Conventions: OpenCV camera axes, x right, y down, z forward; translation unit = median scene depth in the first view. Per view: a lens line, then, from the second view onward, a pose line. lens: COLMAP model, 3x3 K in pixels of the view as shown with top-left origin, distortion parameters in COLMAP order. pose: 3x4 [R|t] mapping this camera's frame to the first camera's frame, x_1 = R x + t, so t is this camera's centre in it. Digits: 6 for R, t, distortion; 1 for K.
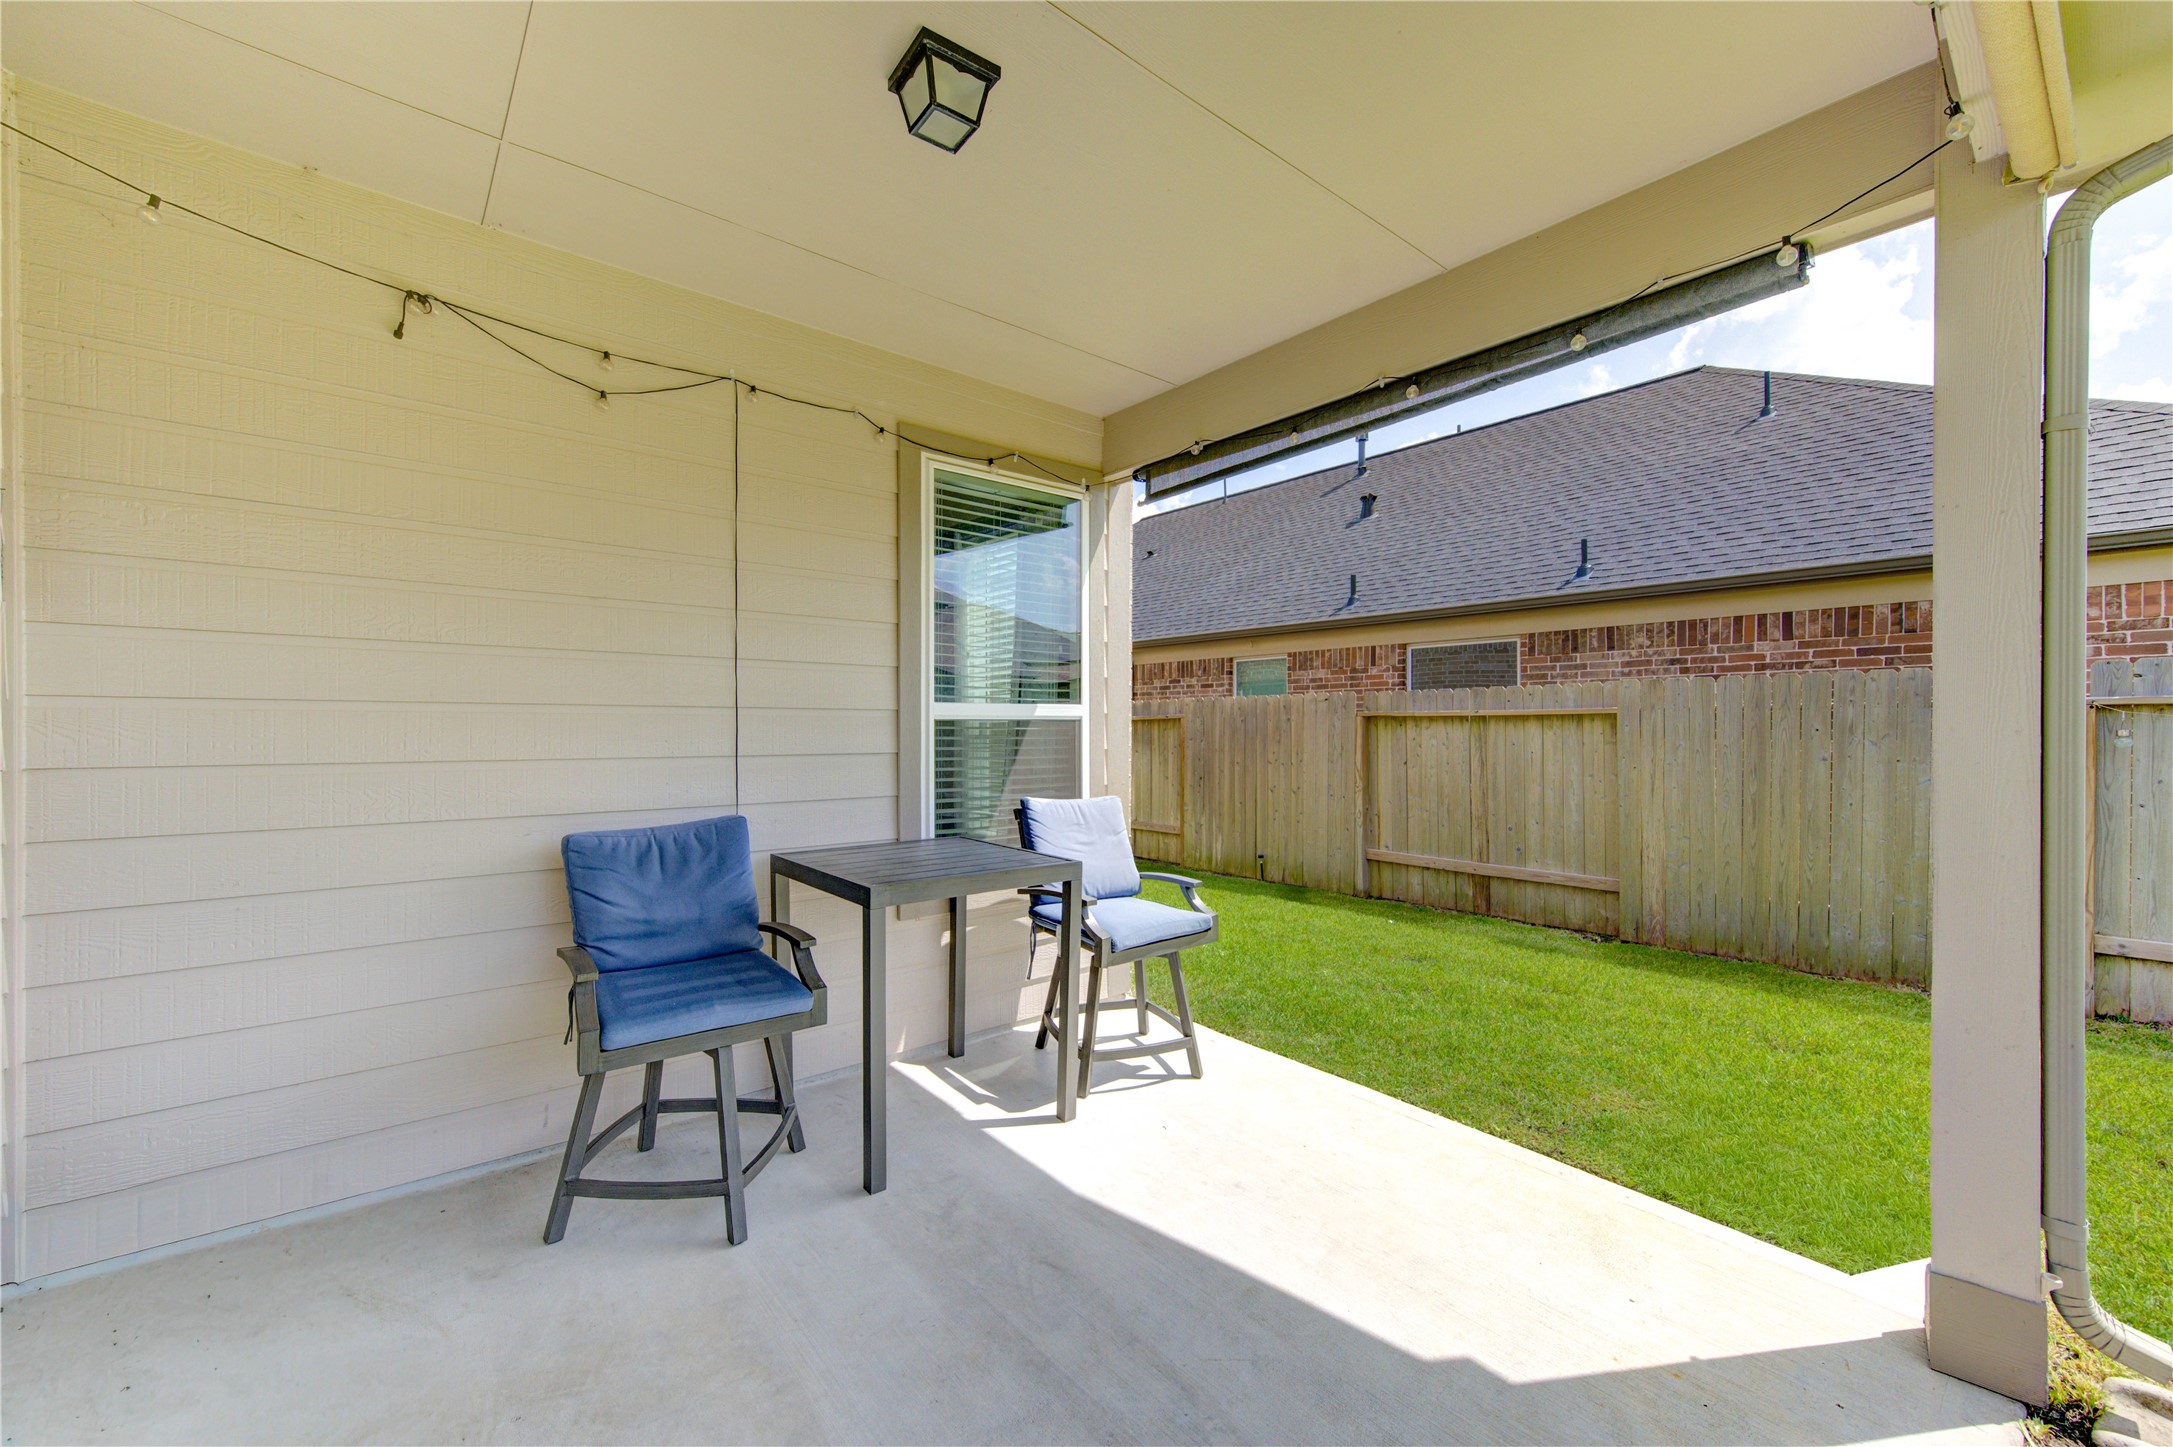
lens RADIAL K [[859.5, 0, 1081.3], [0, 859.5, 727.4], [0, 0, 1]] dist [0.000026, 0.000020]
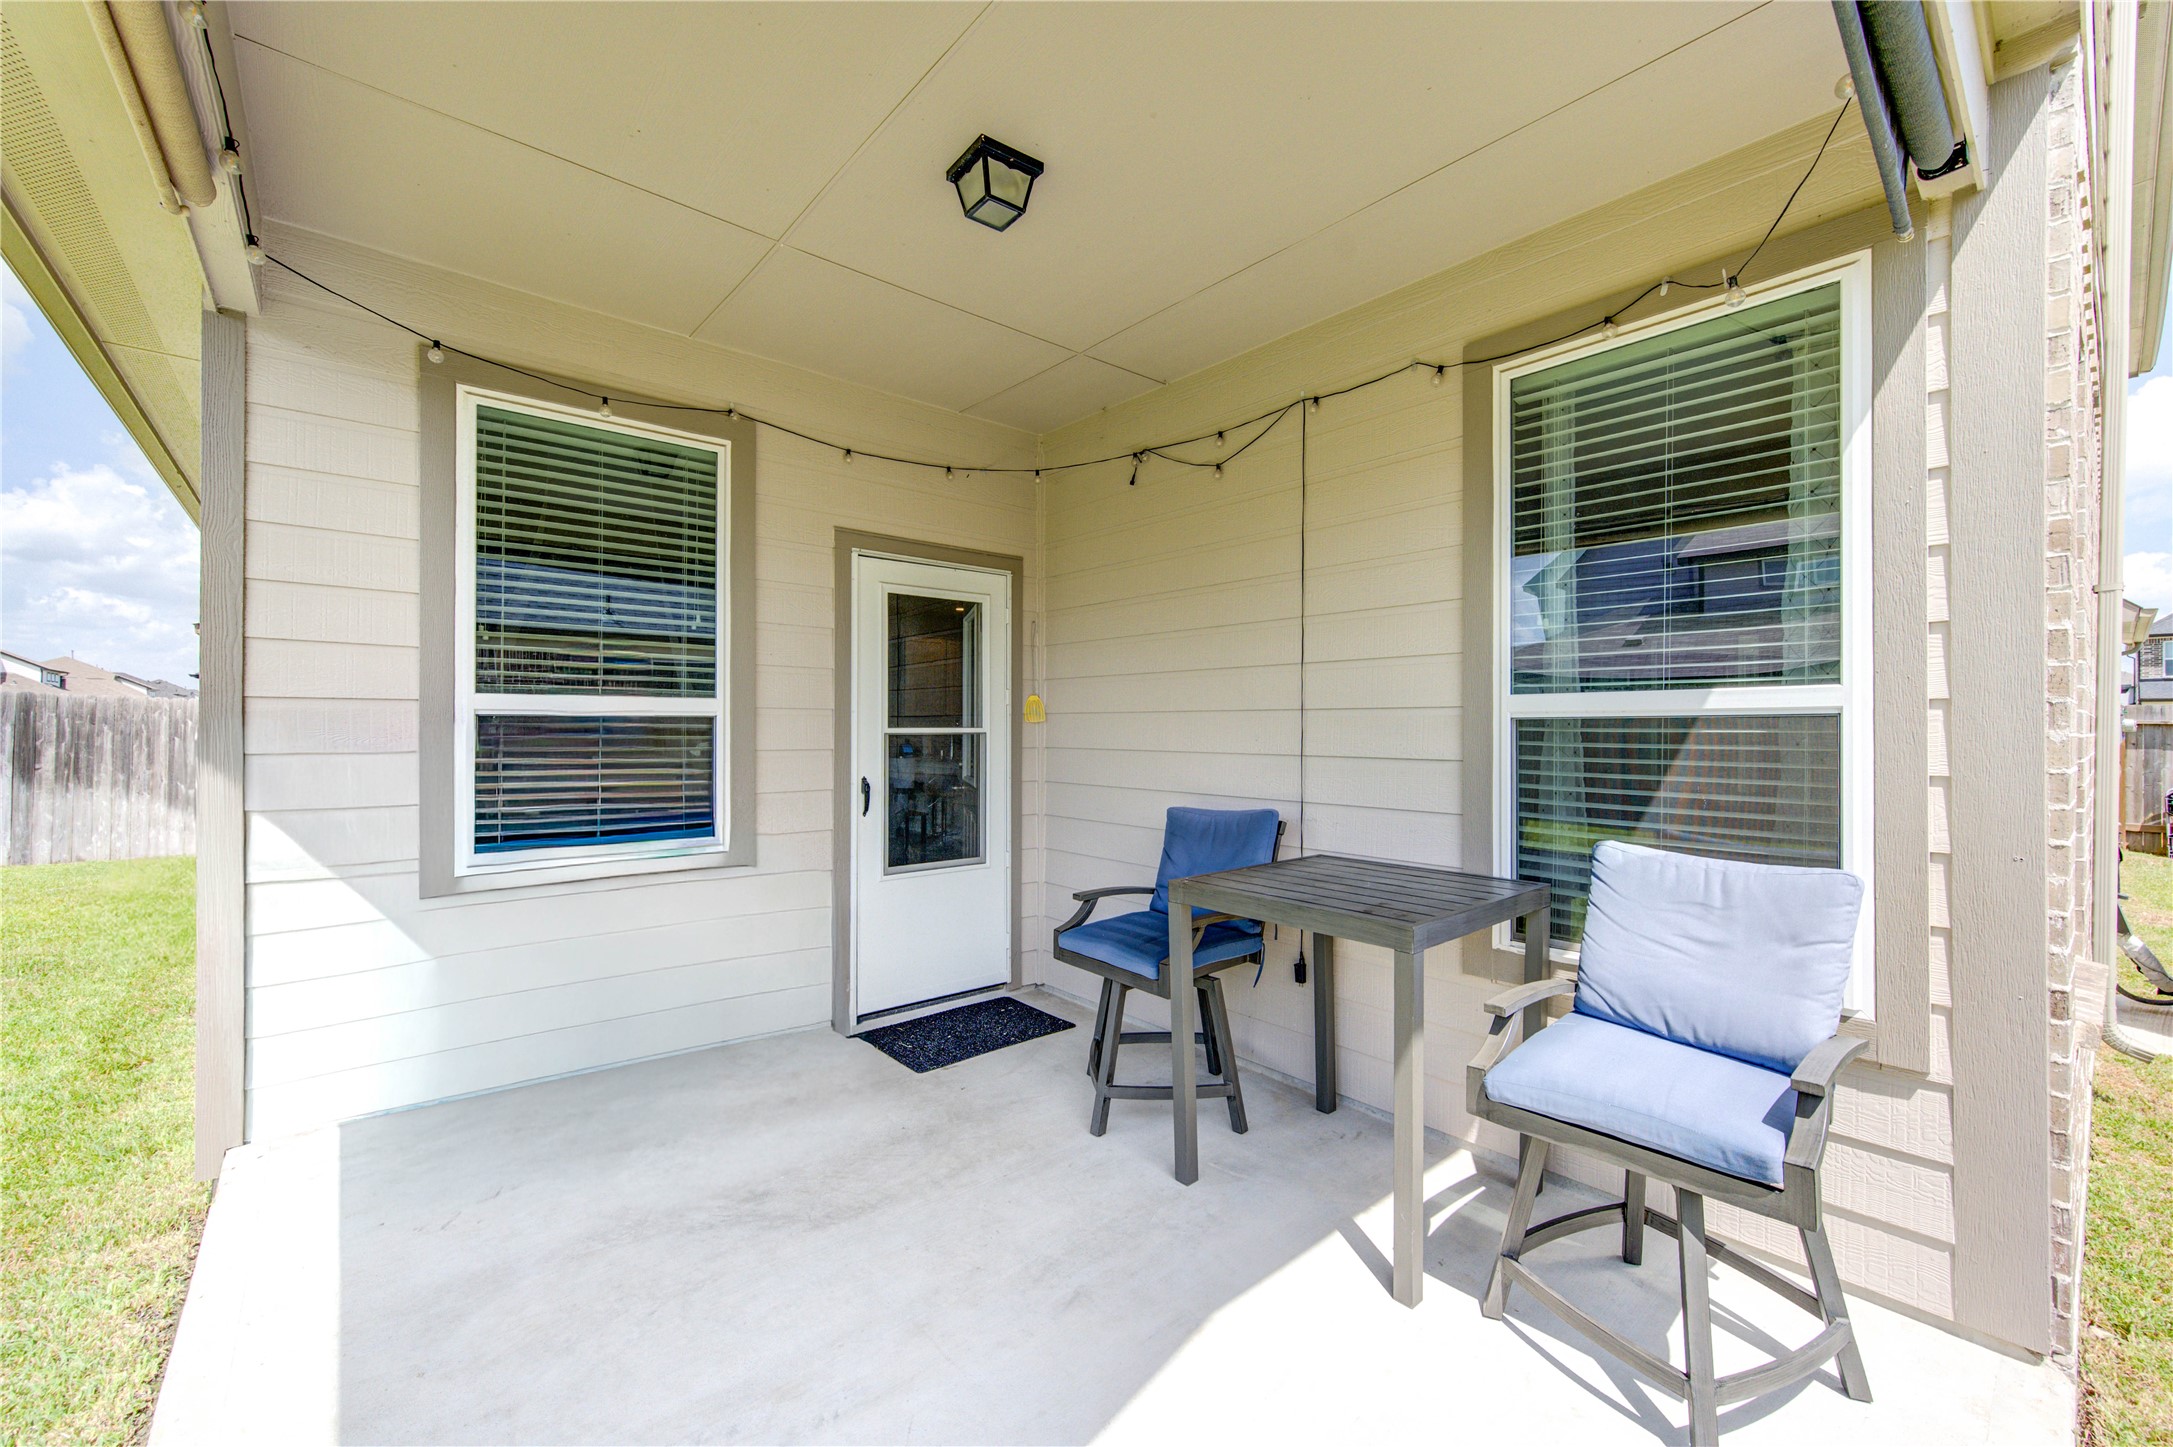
lens RADIAL K [[859.5, 0, 1082.4], [0, 859.5, 725.9], [0, 0, 1]] dist [0.000026, 0.000020]
pose [[0.024091, -0.005059, -0.999697, 0.564887], [-0.003002, 0.999982, -0.005133, 0.002271], [0.999705, 0.003125, 0.024075, 0.617602]]
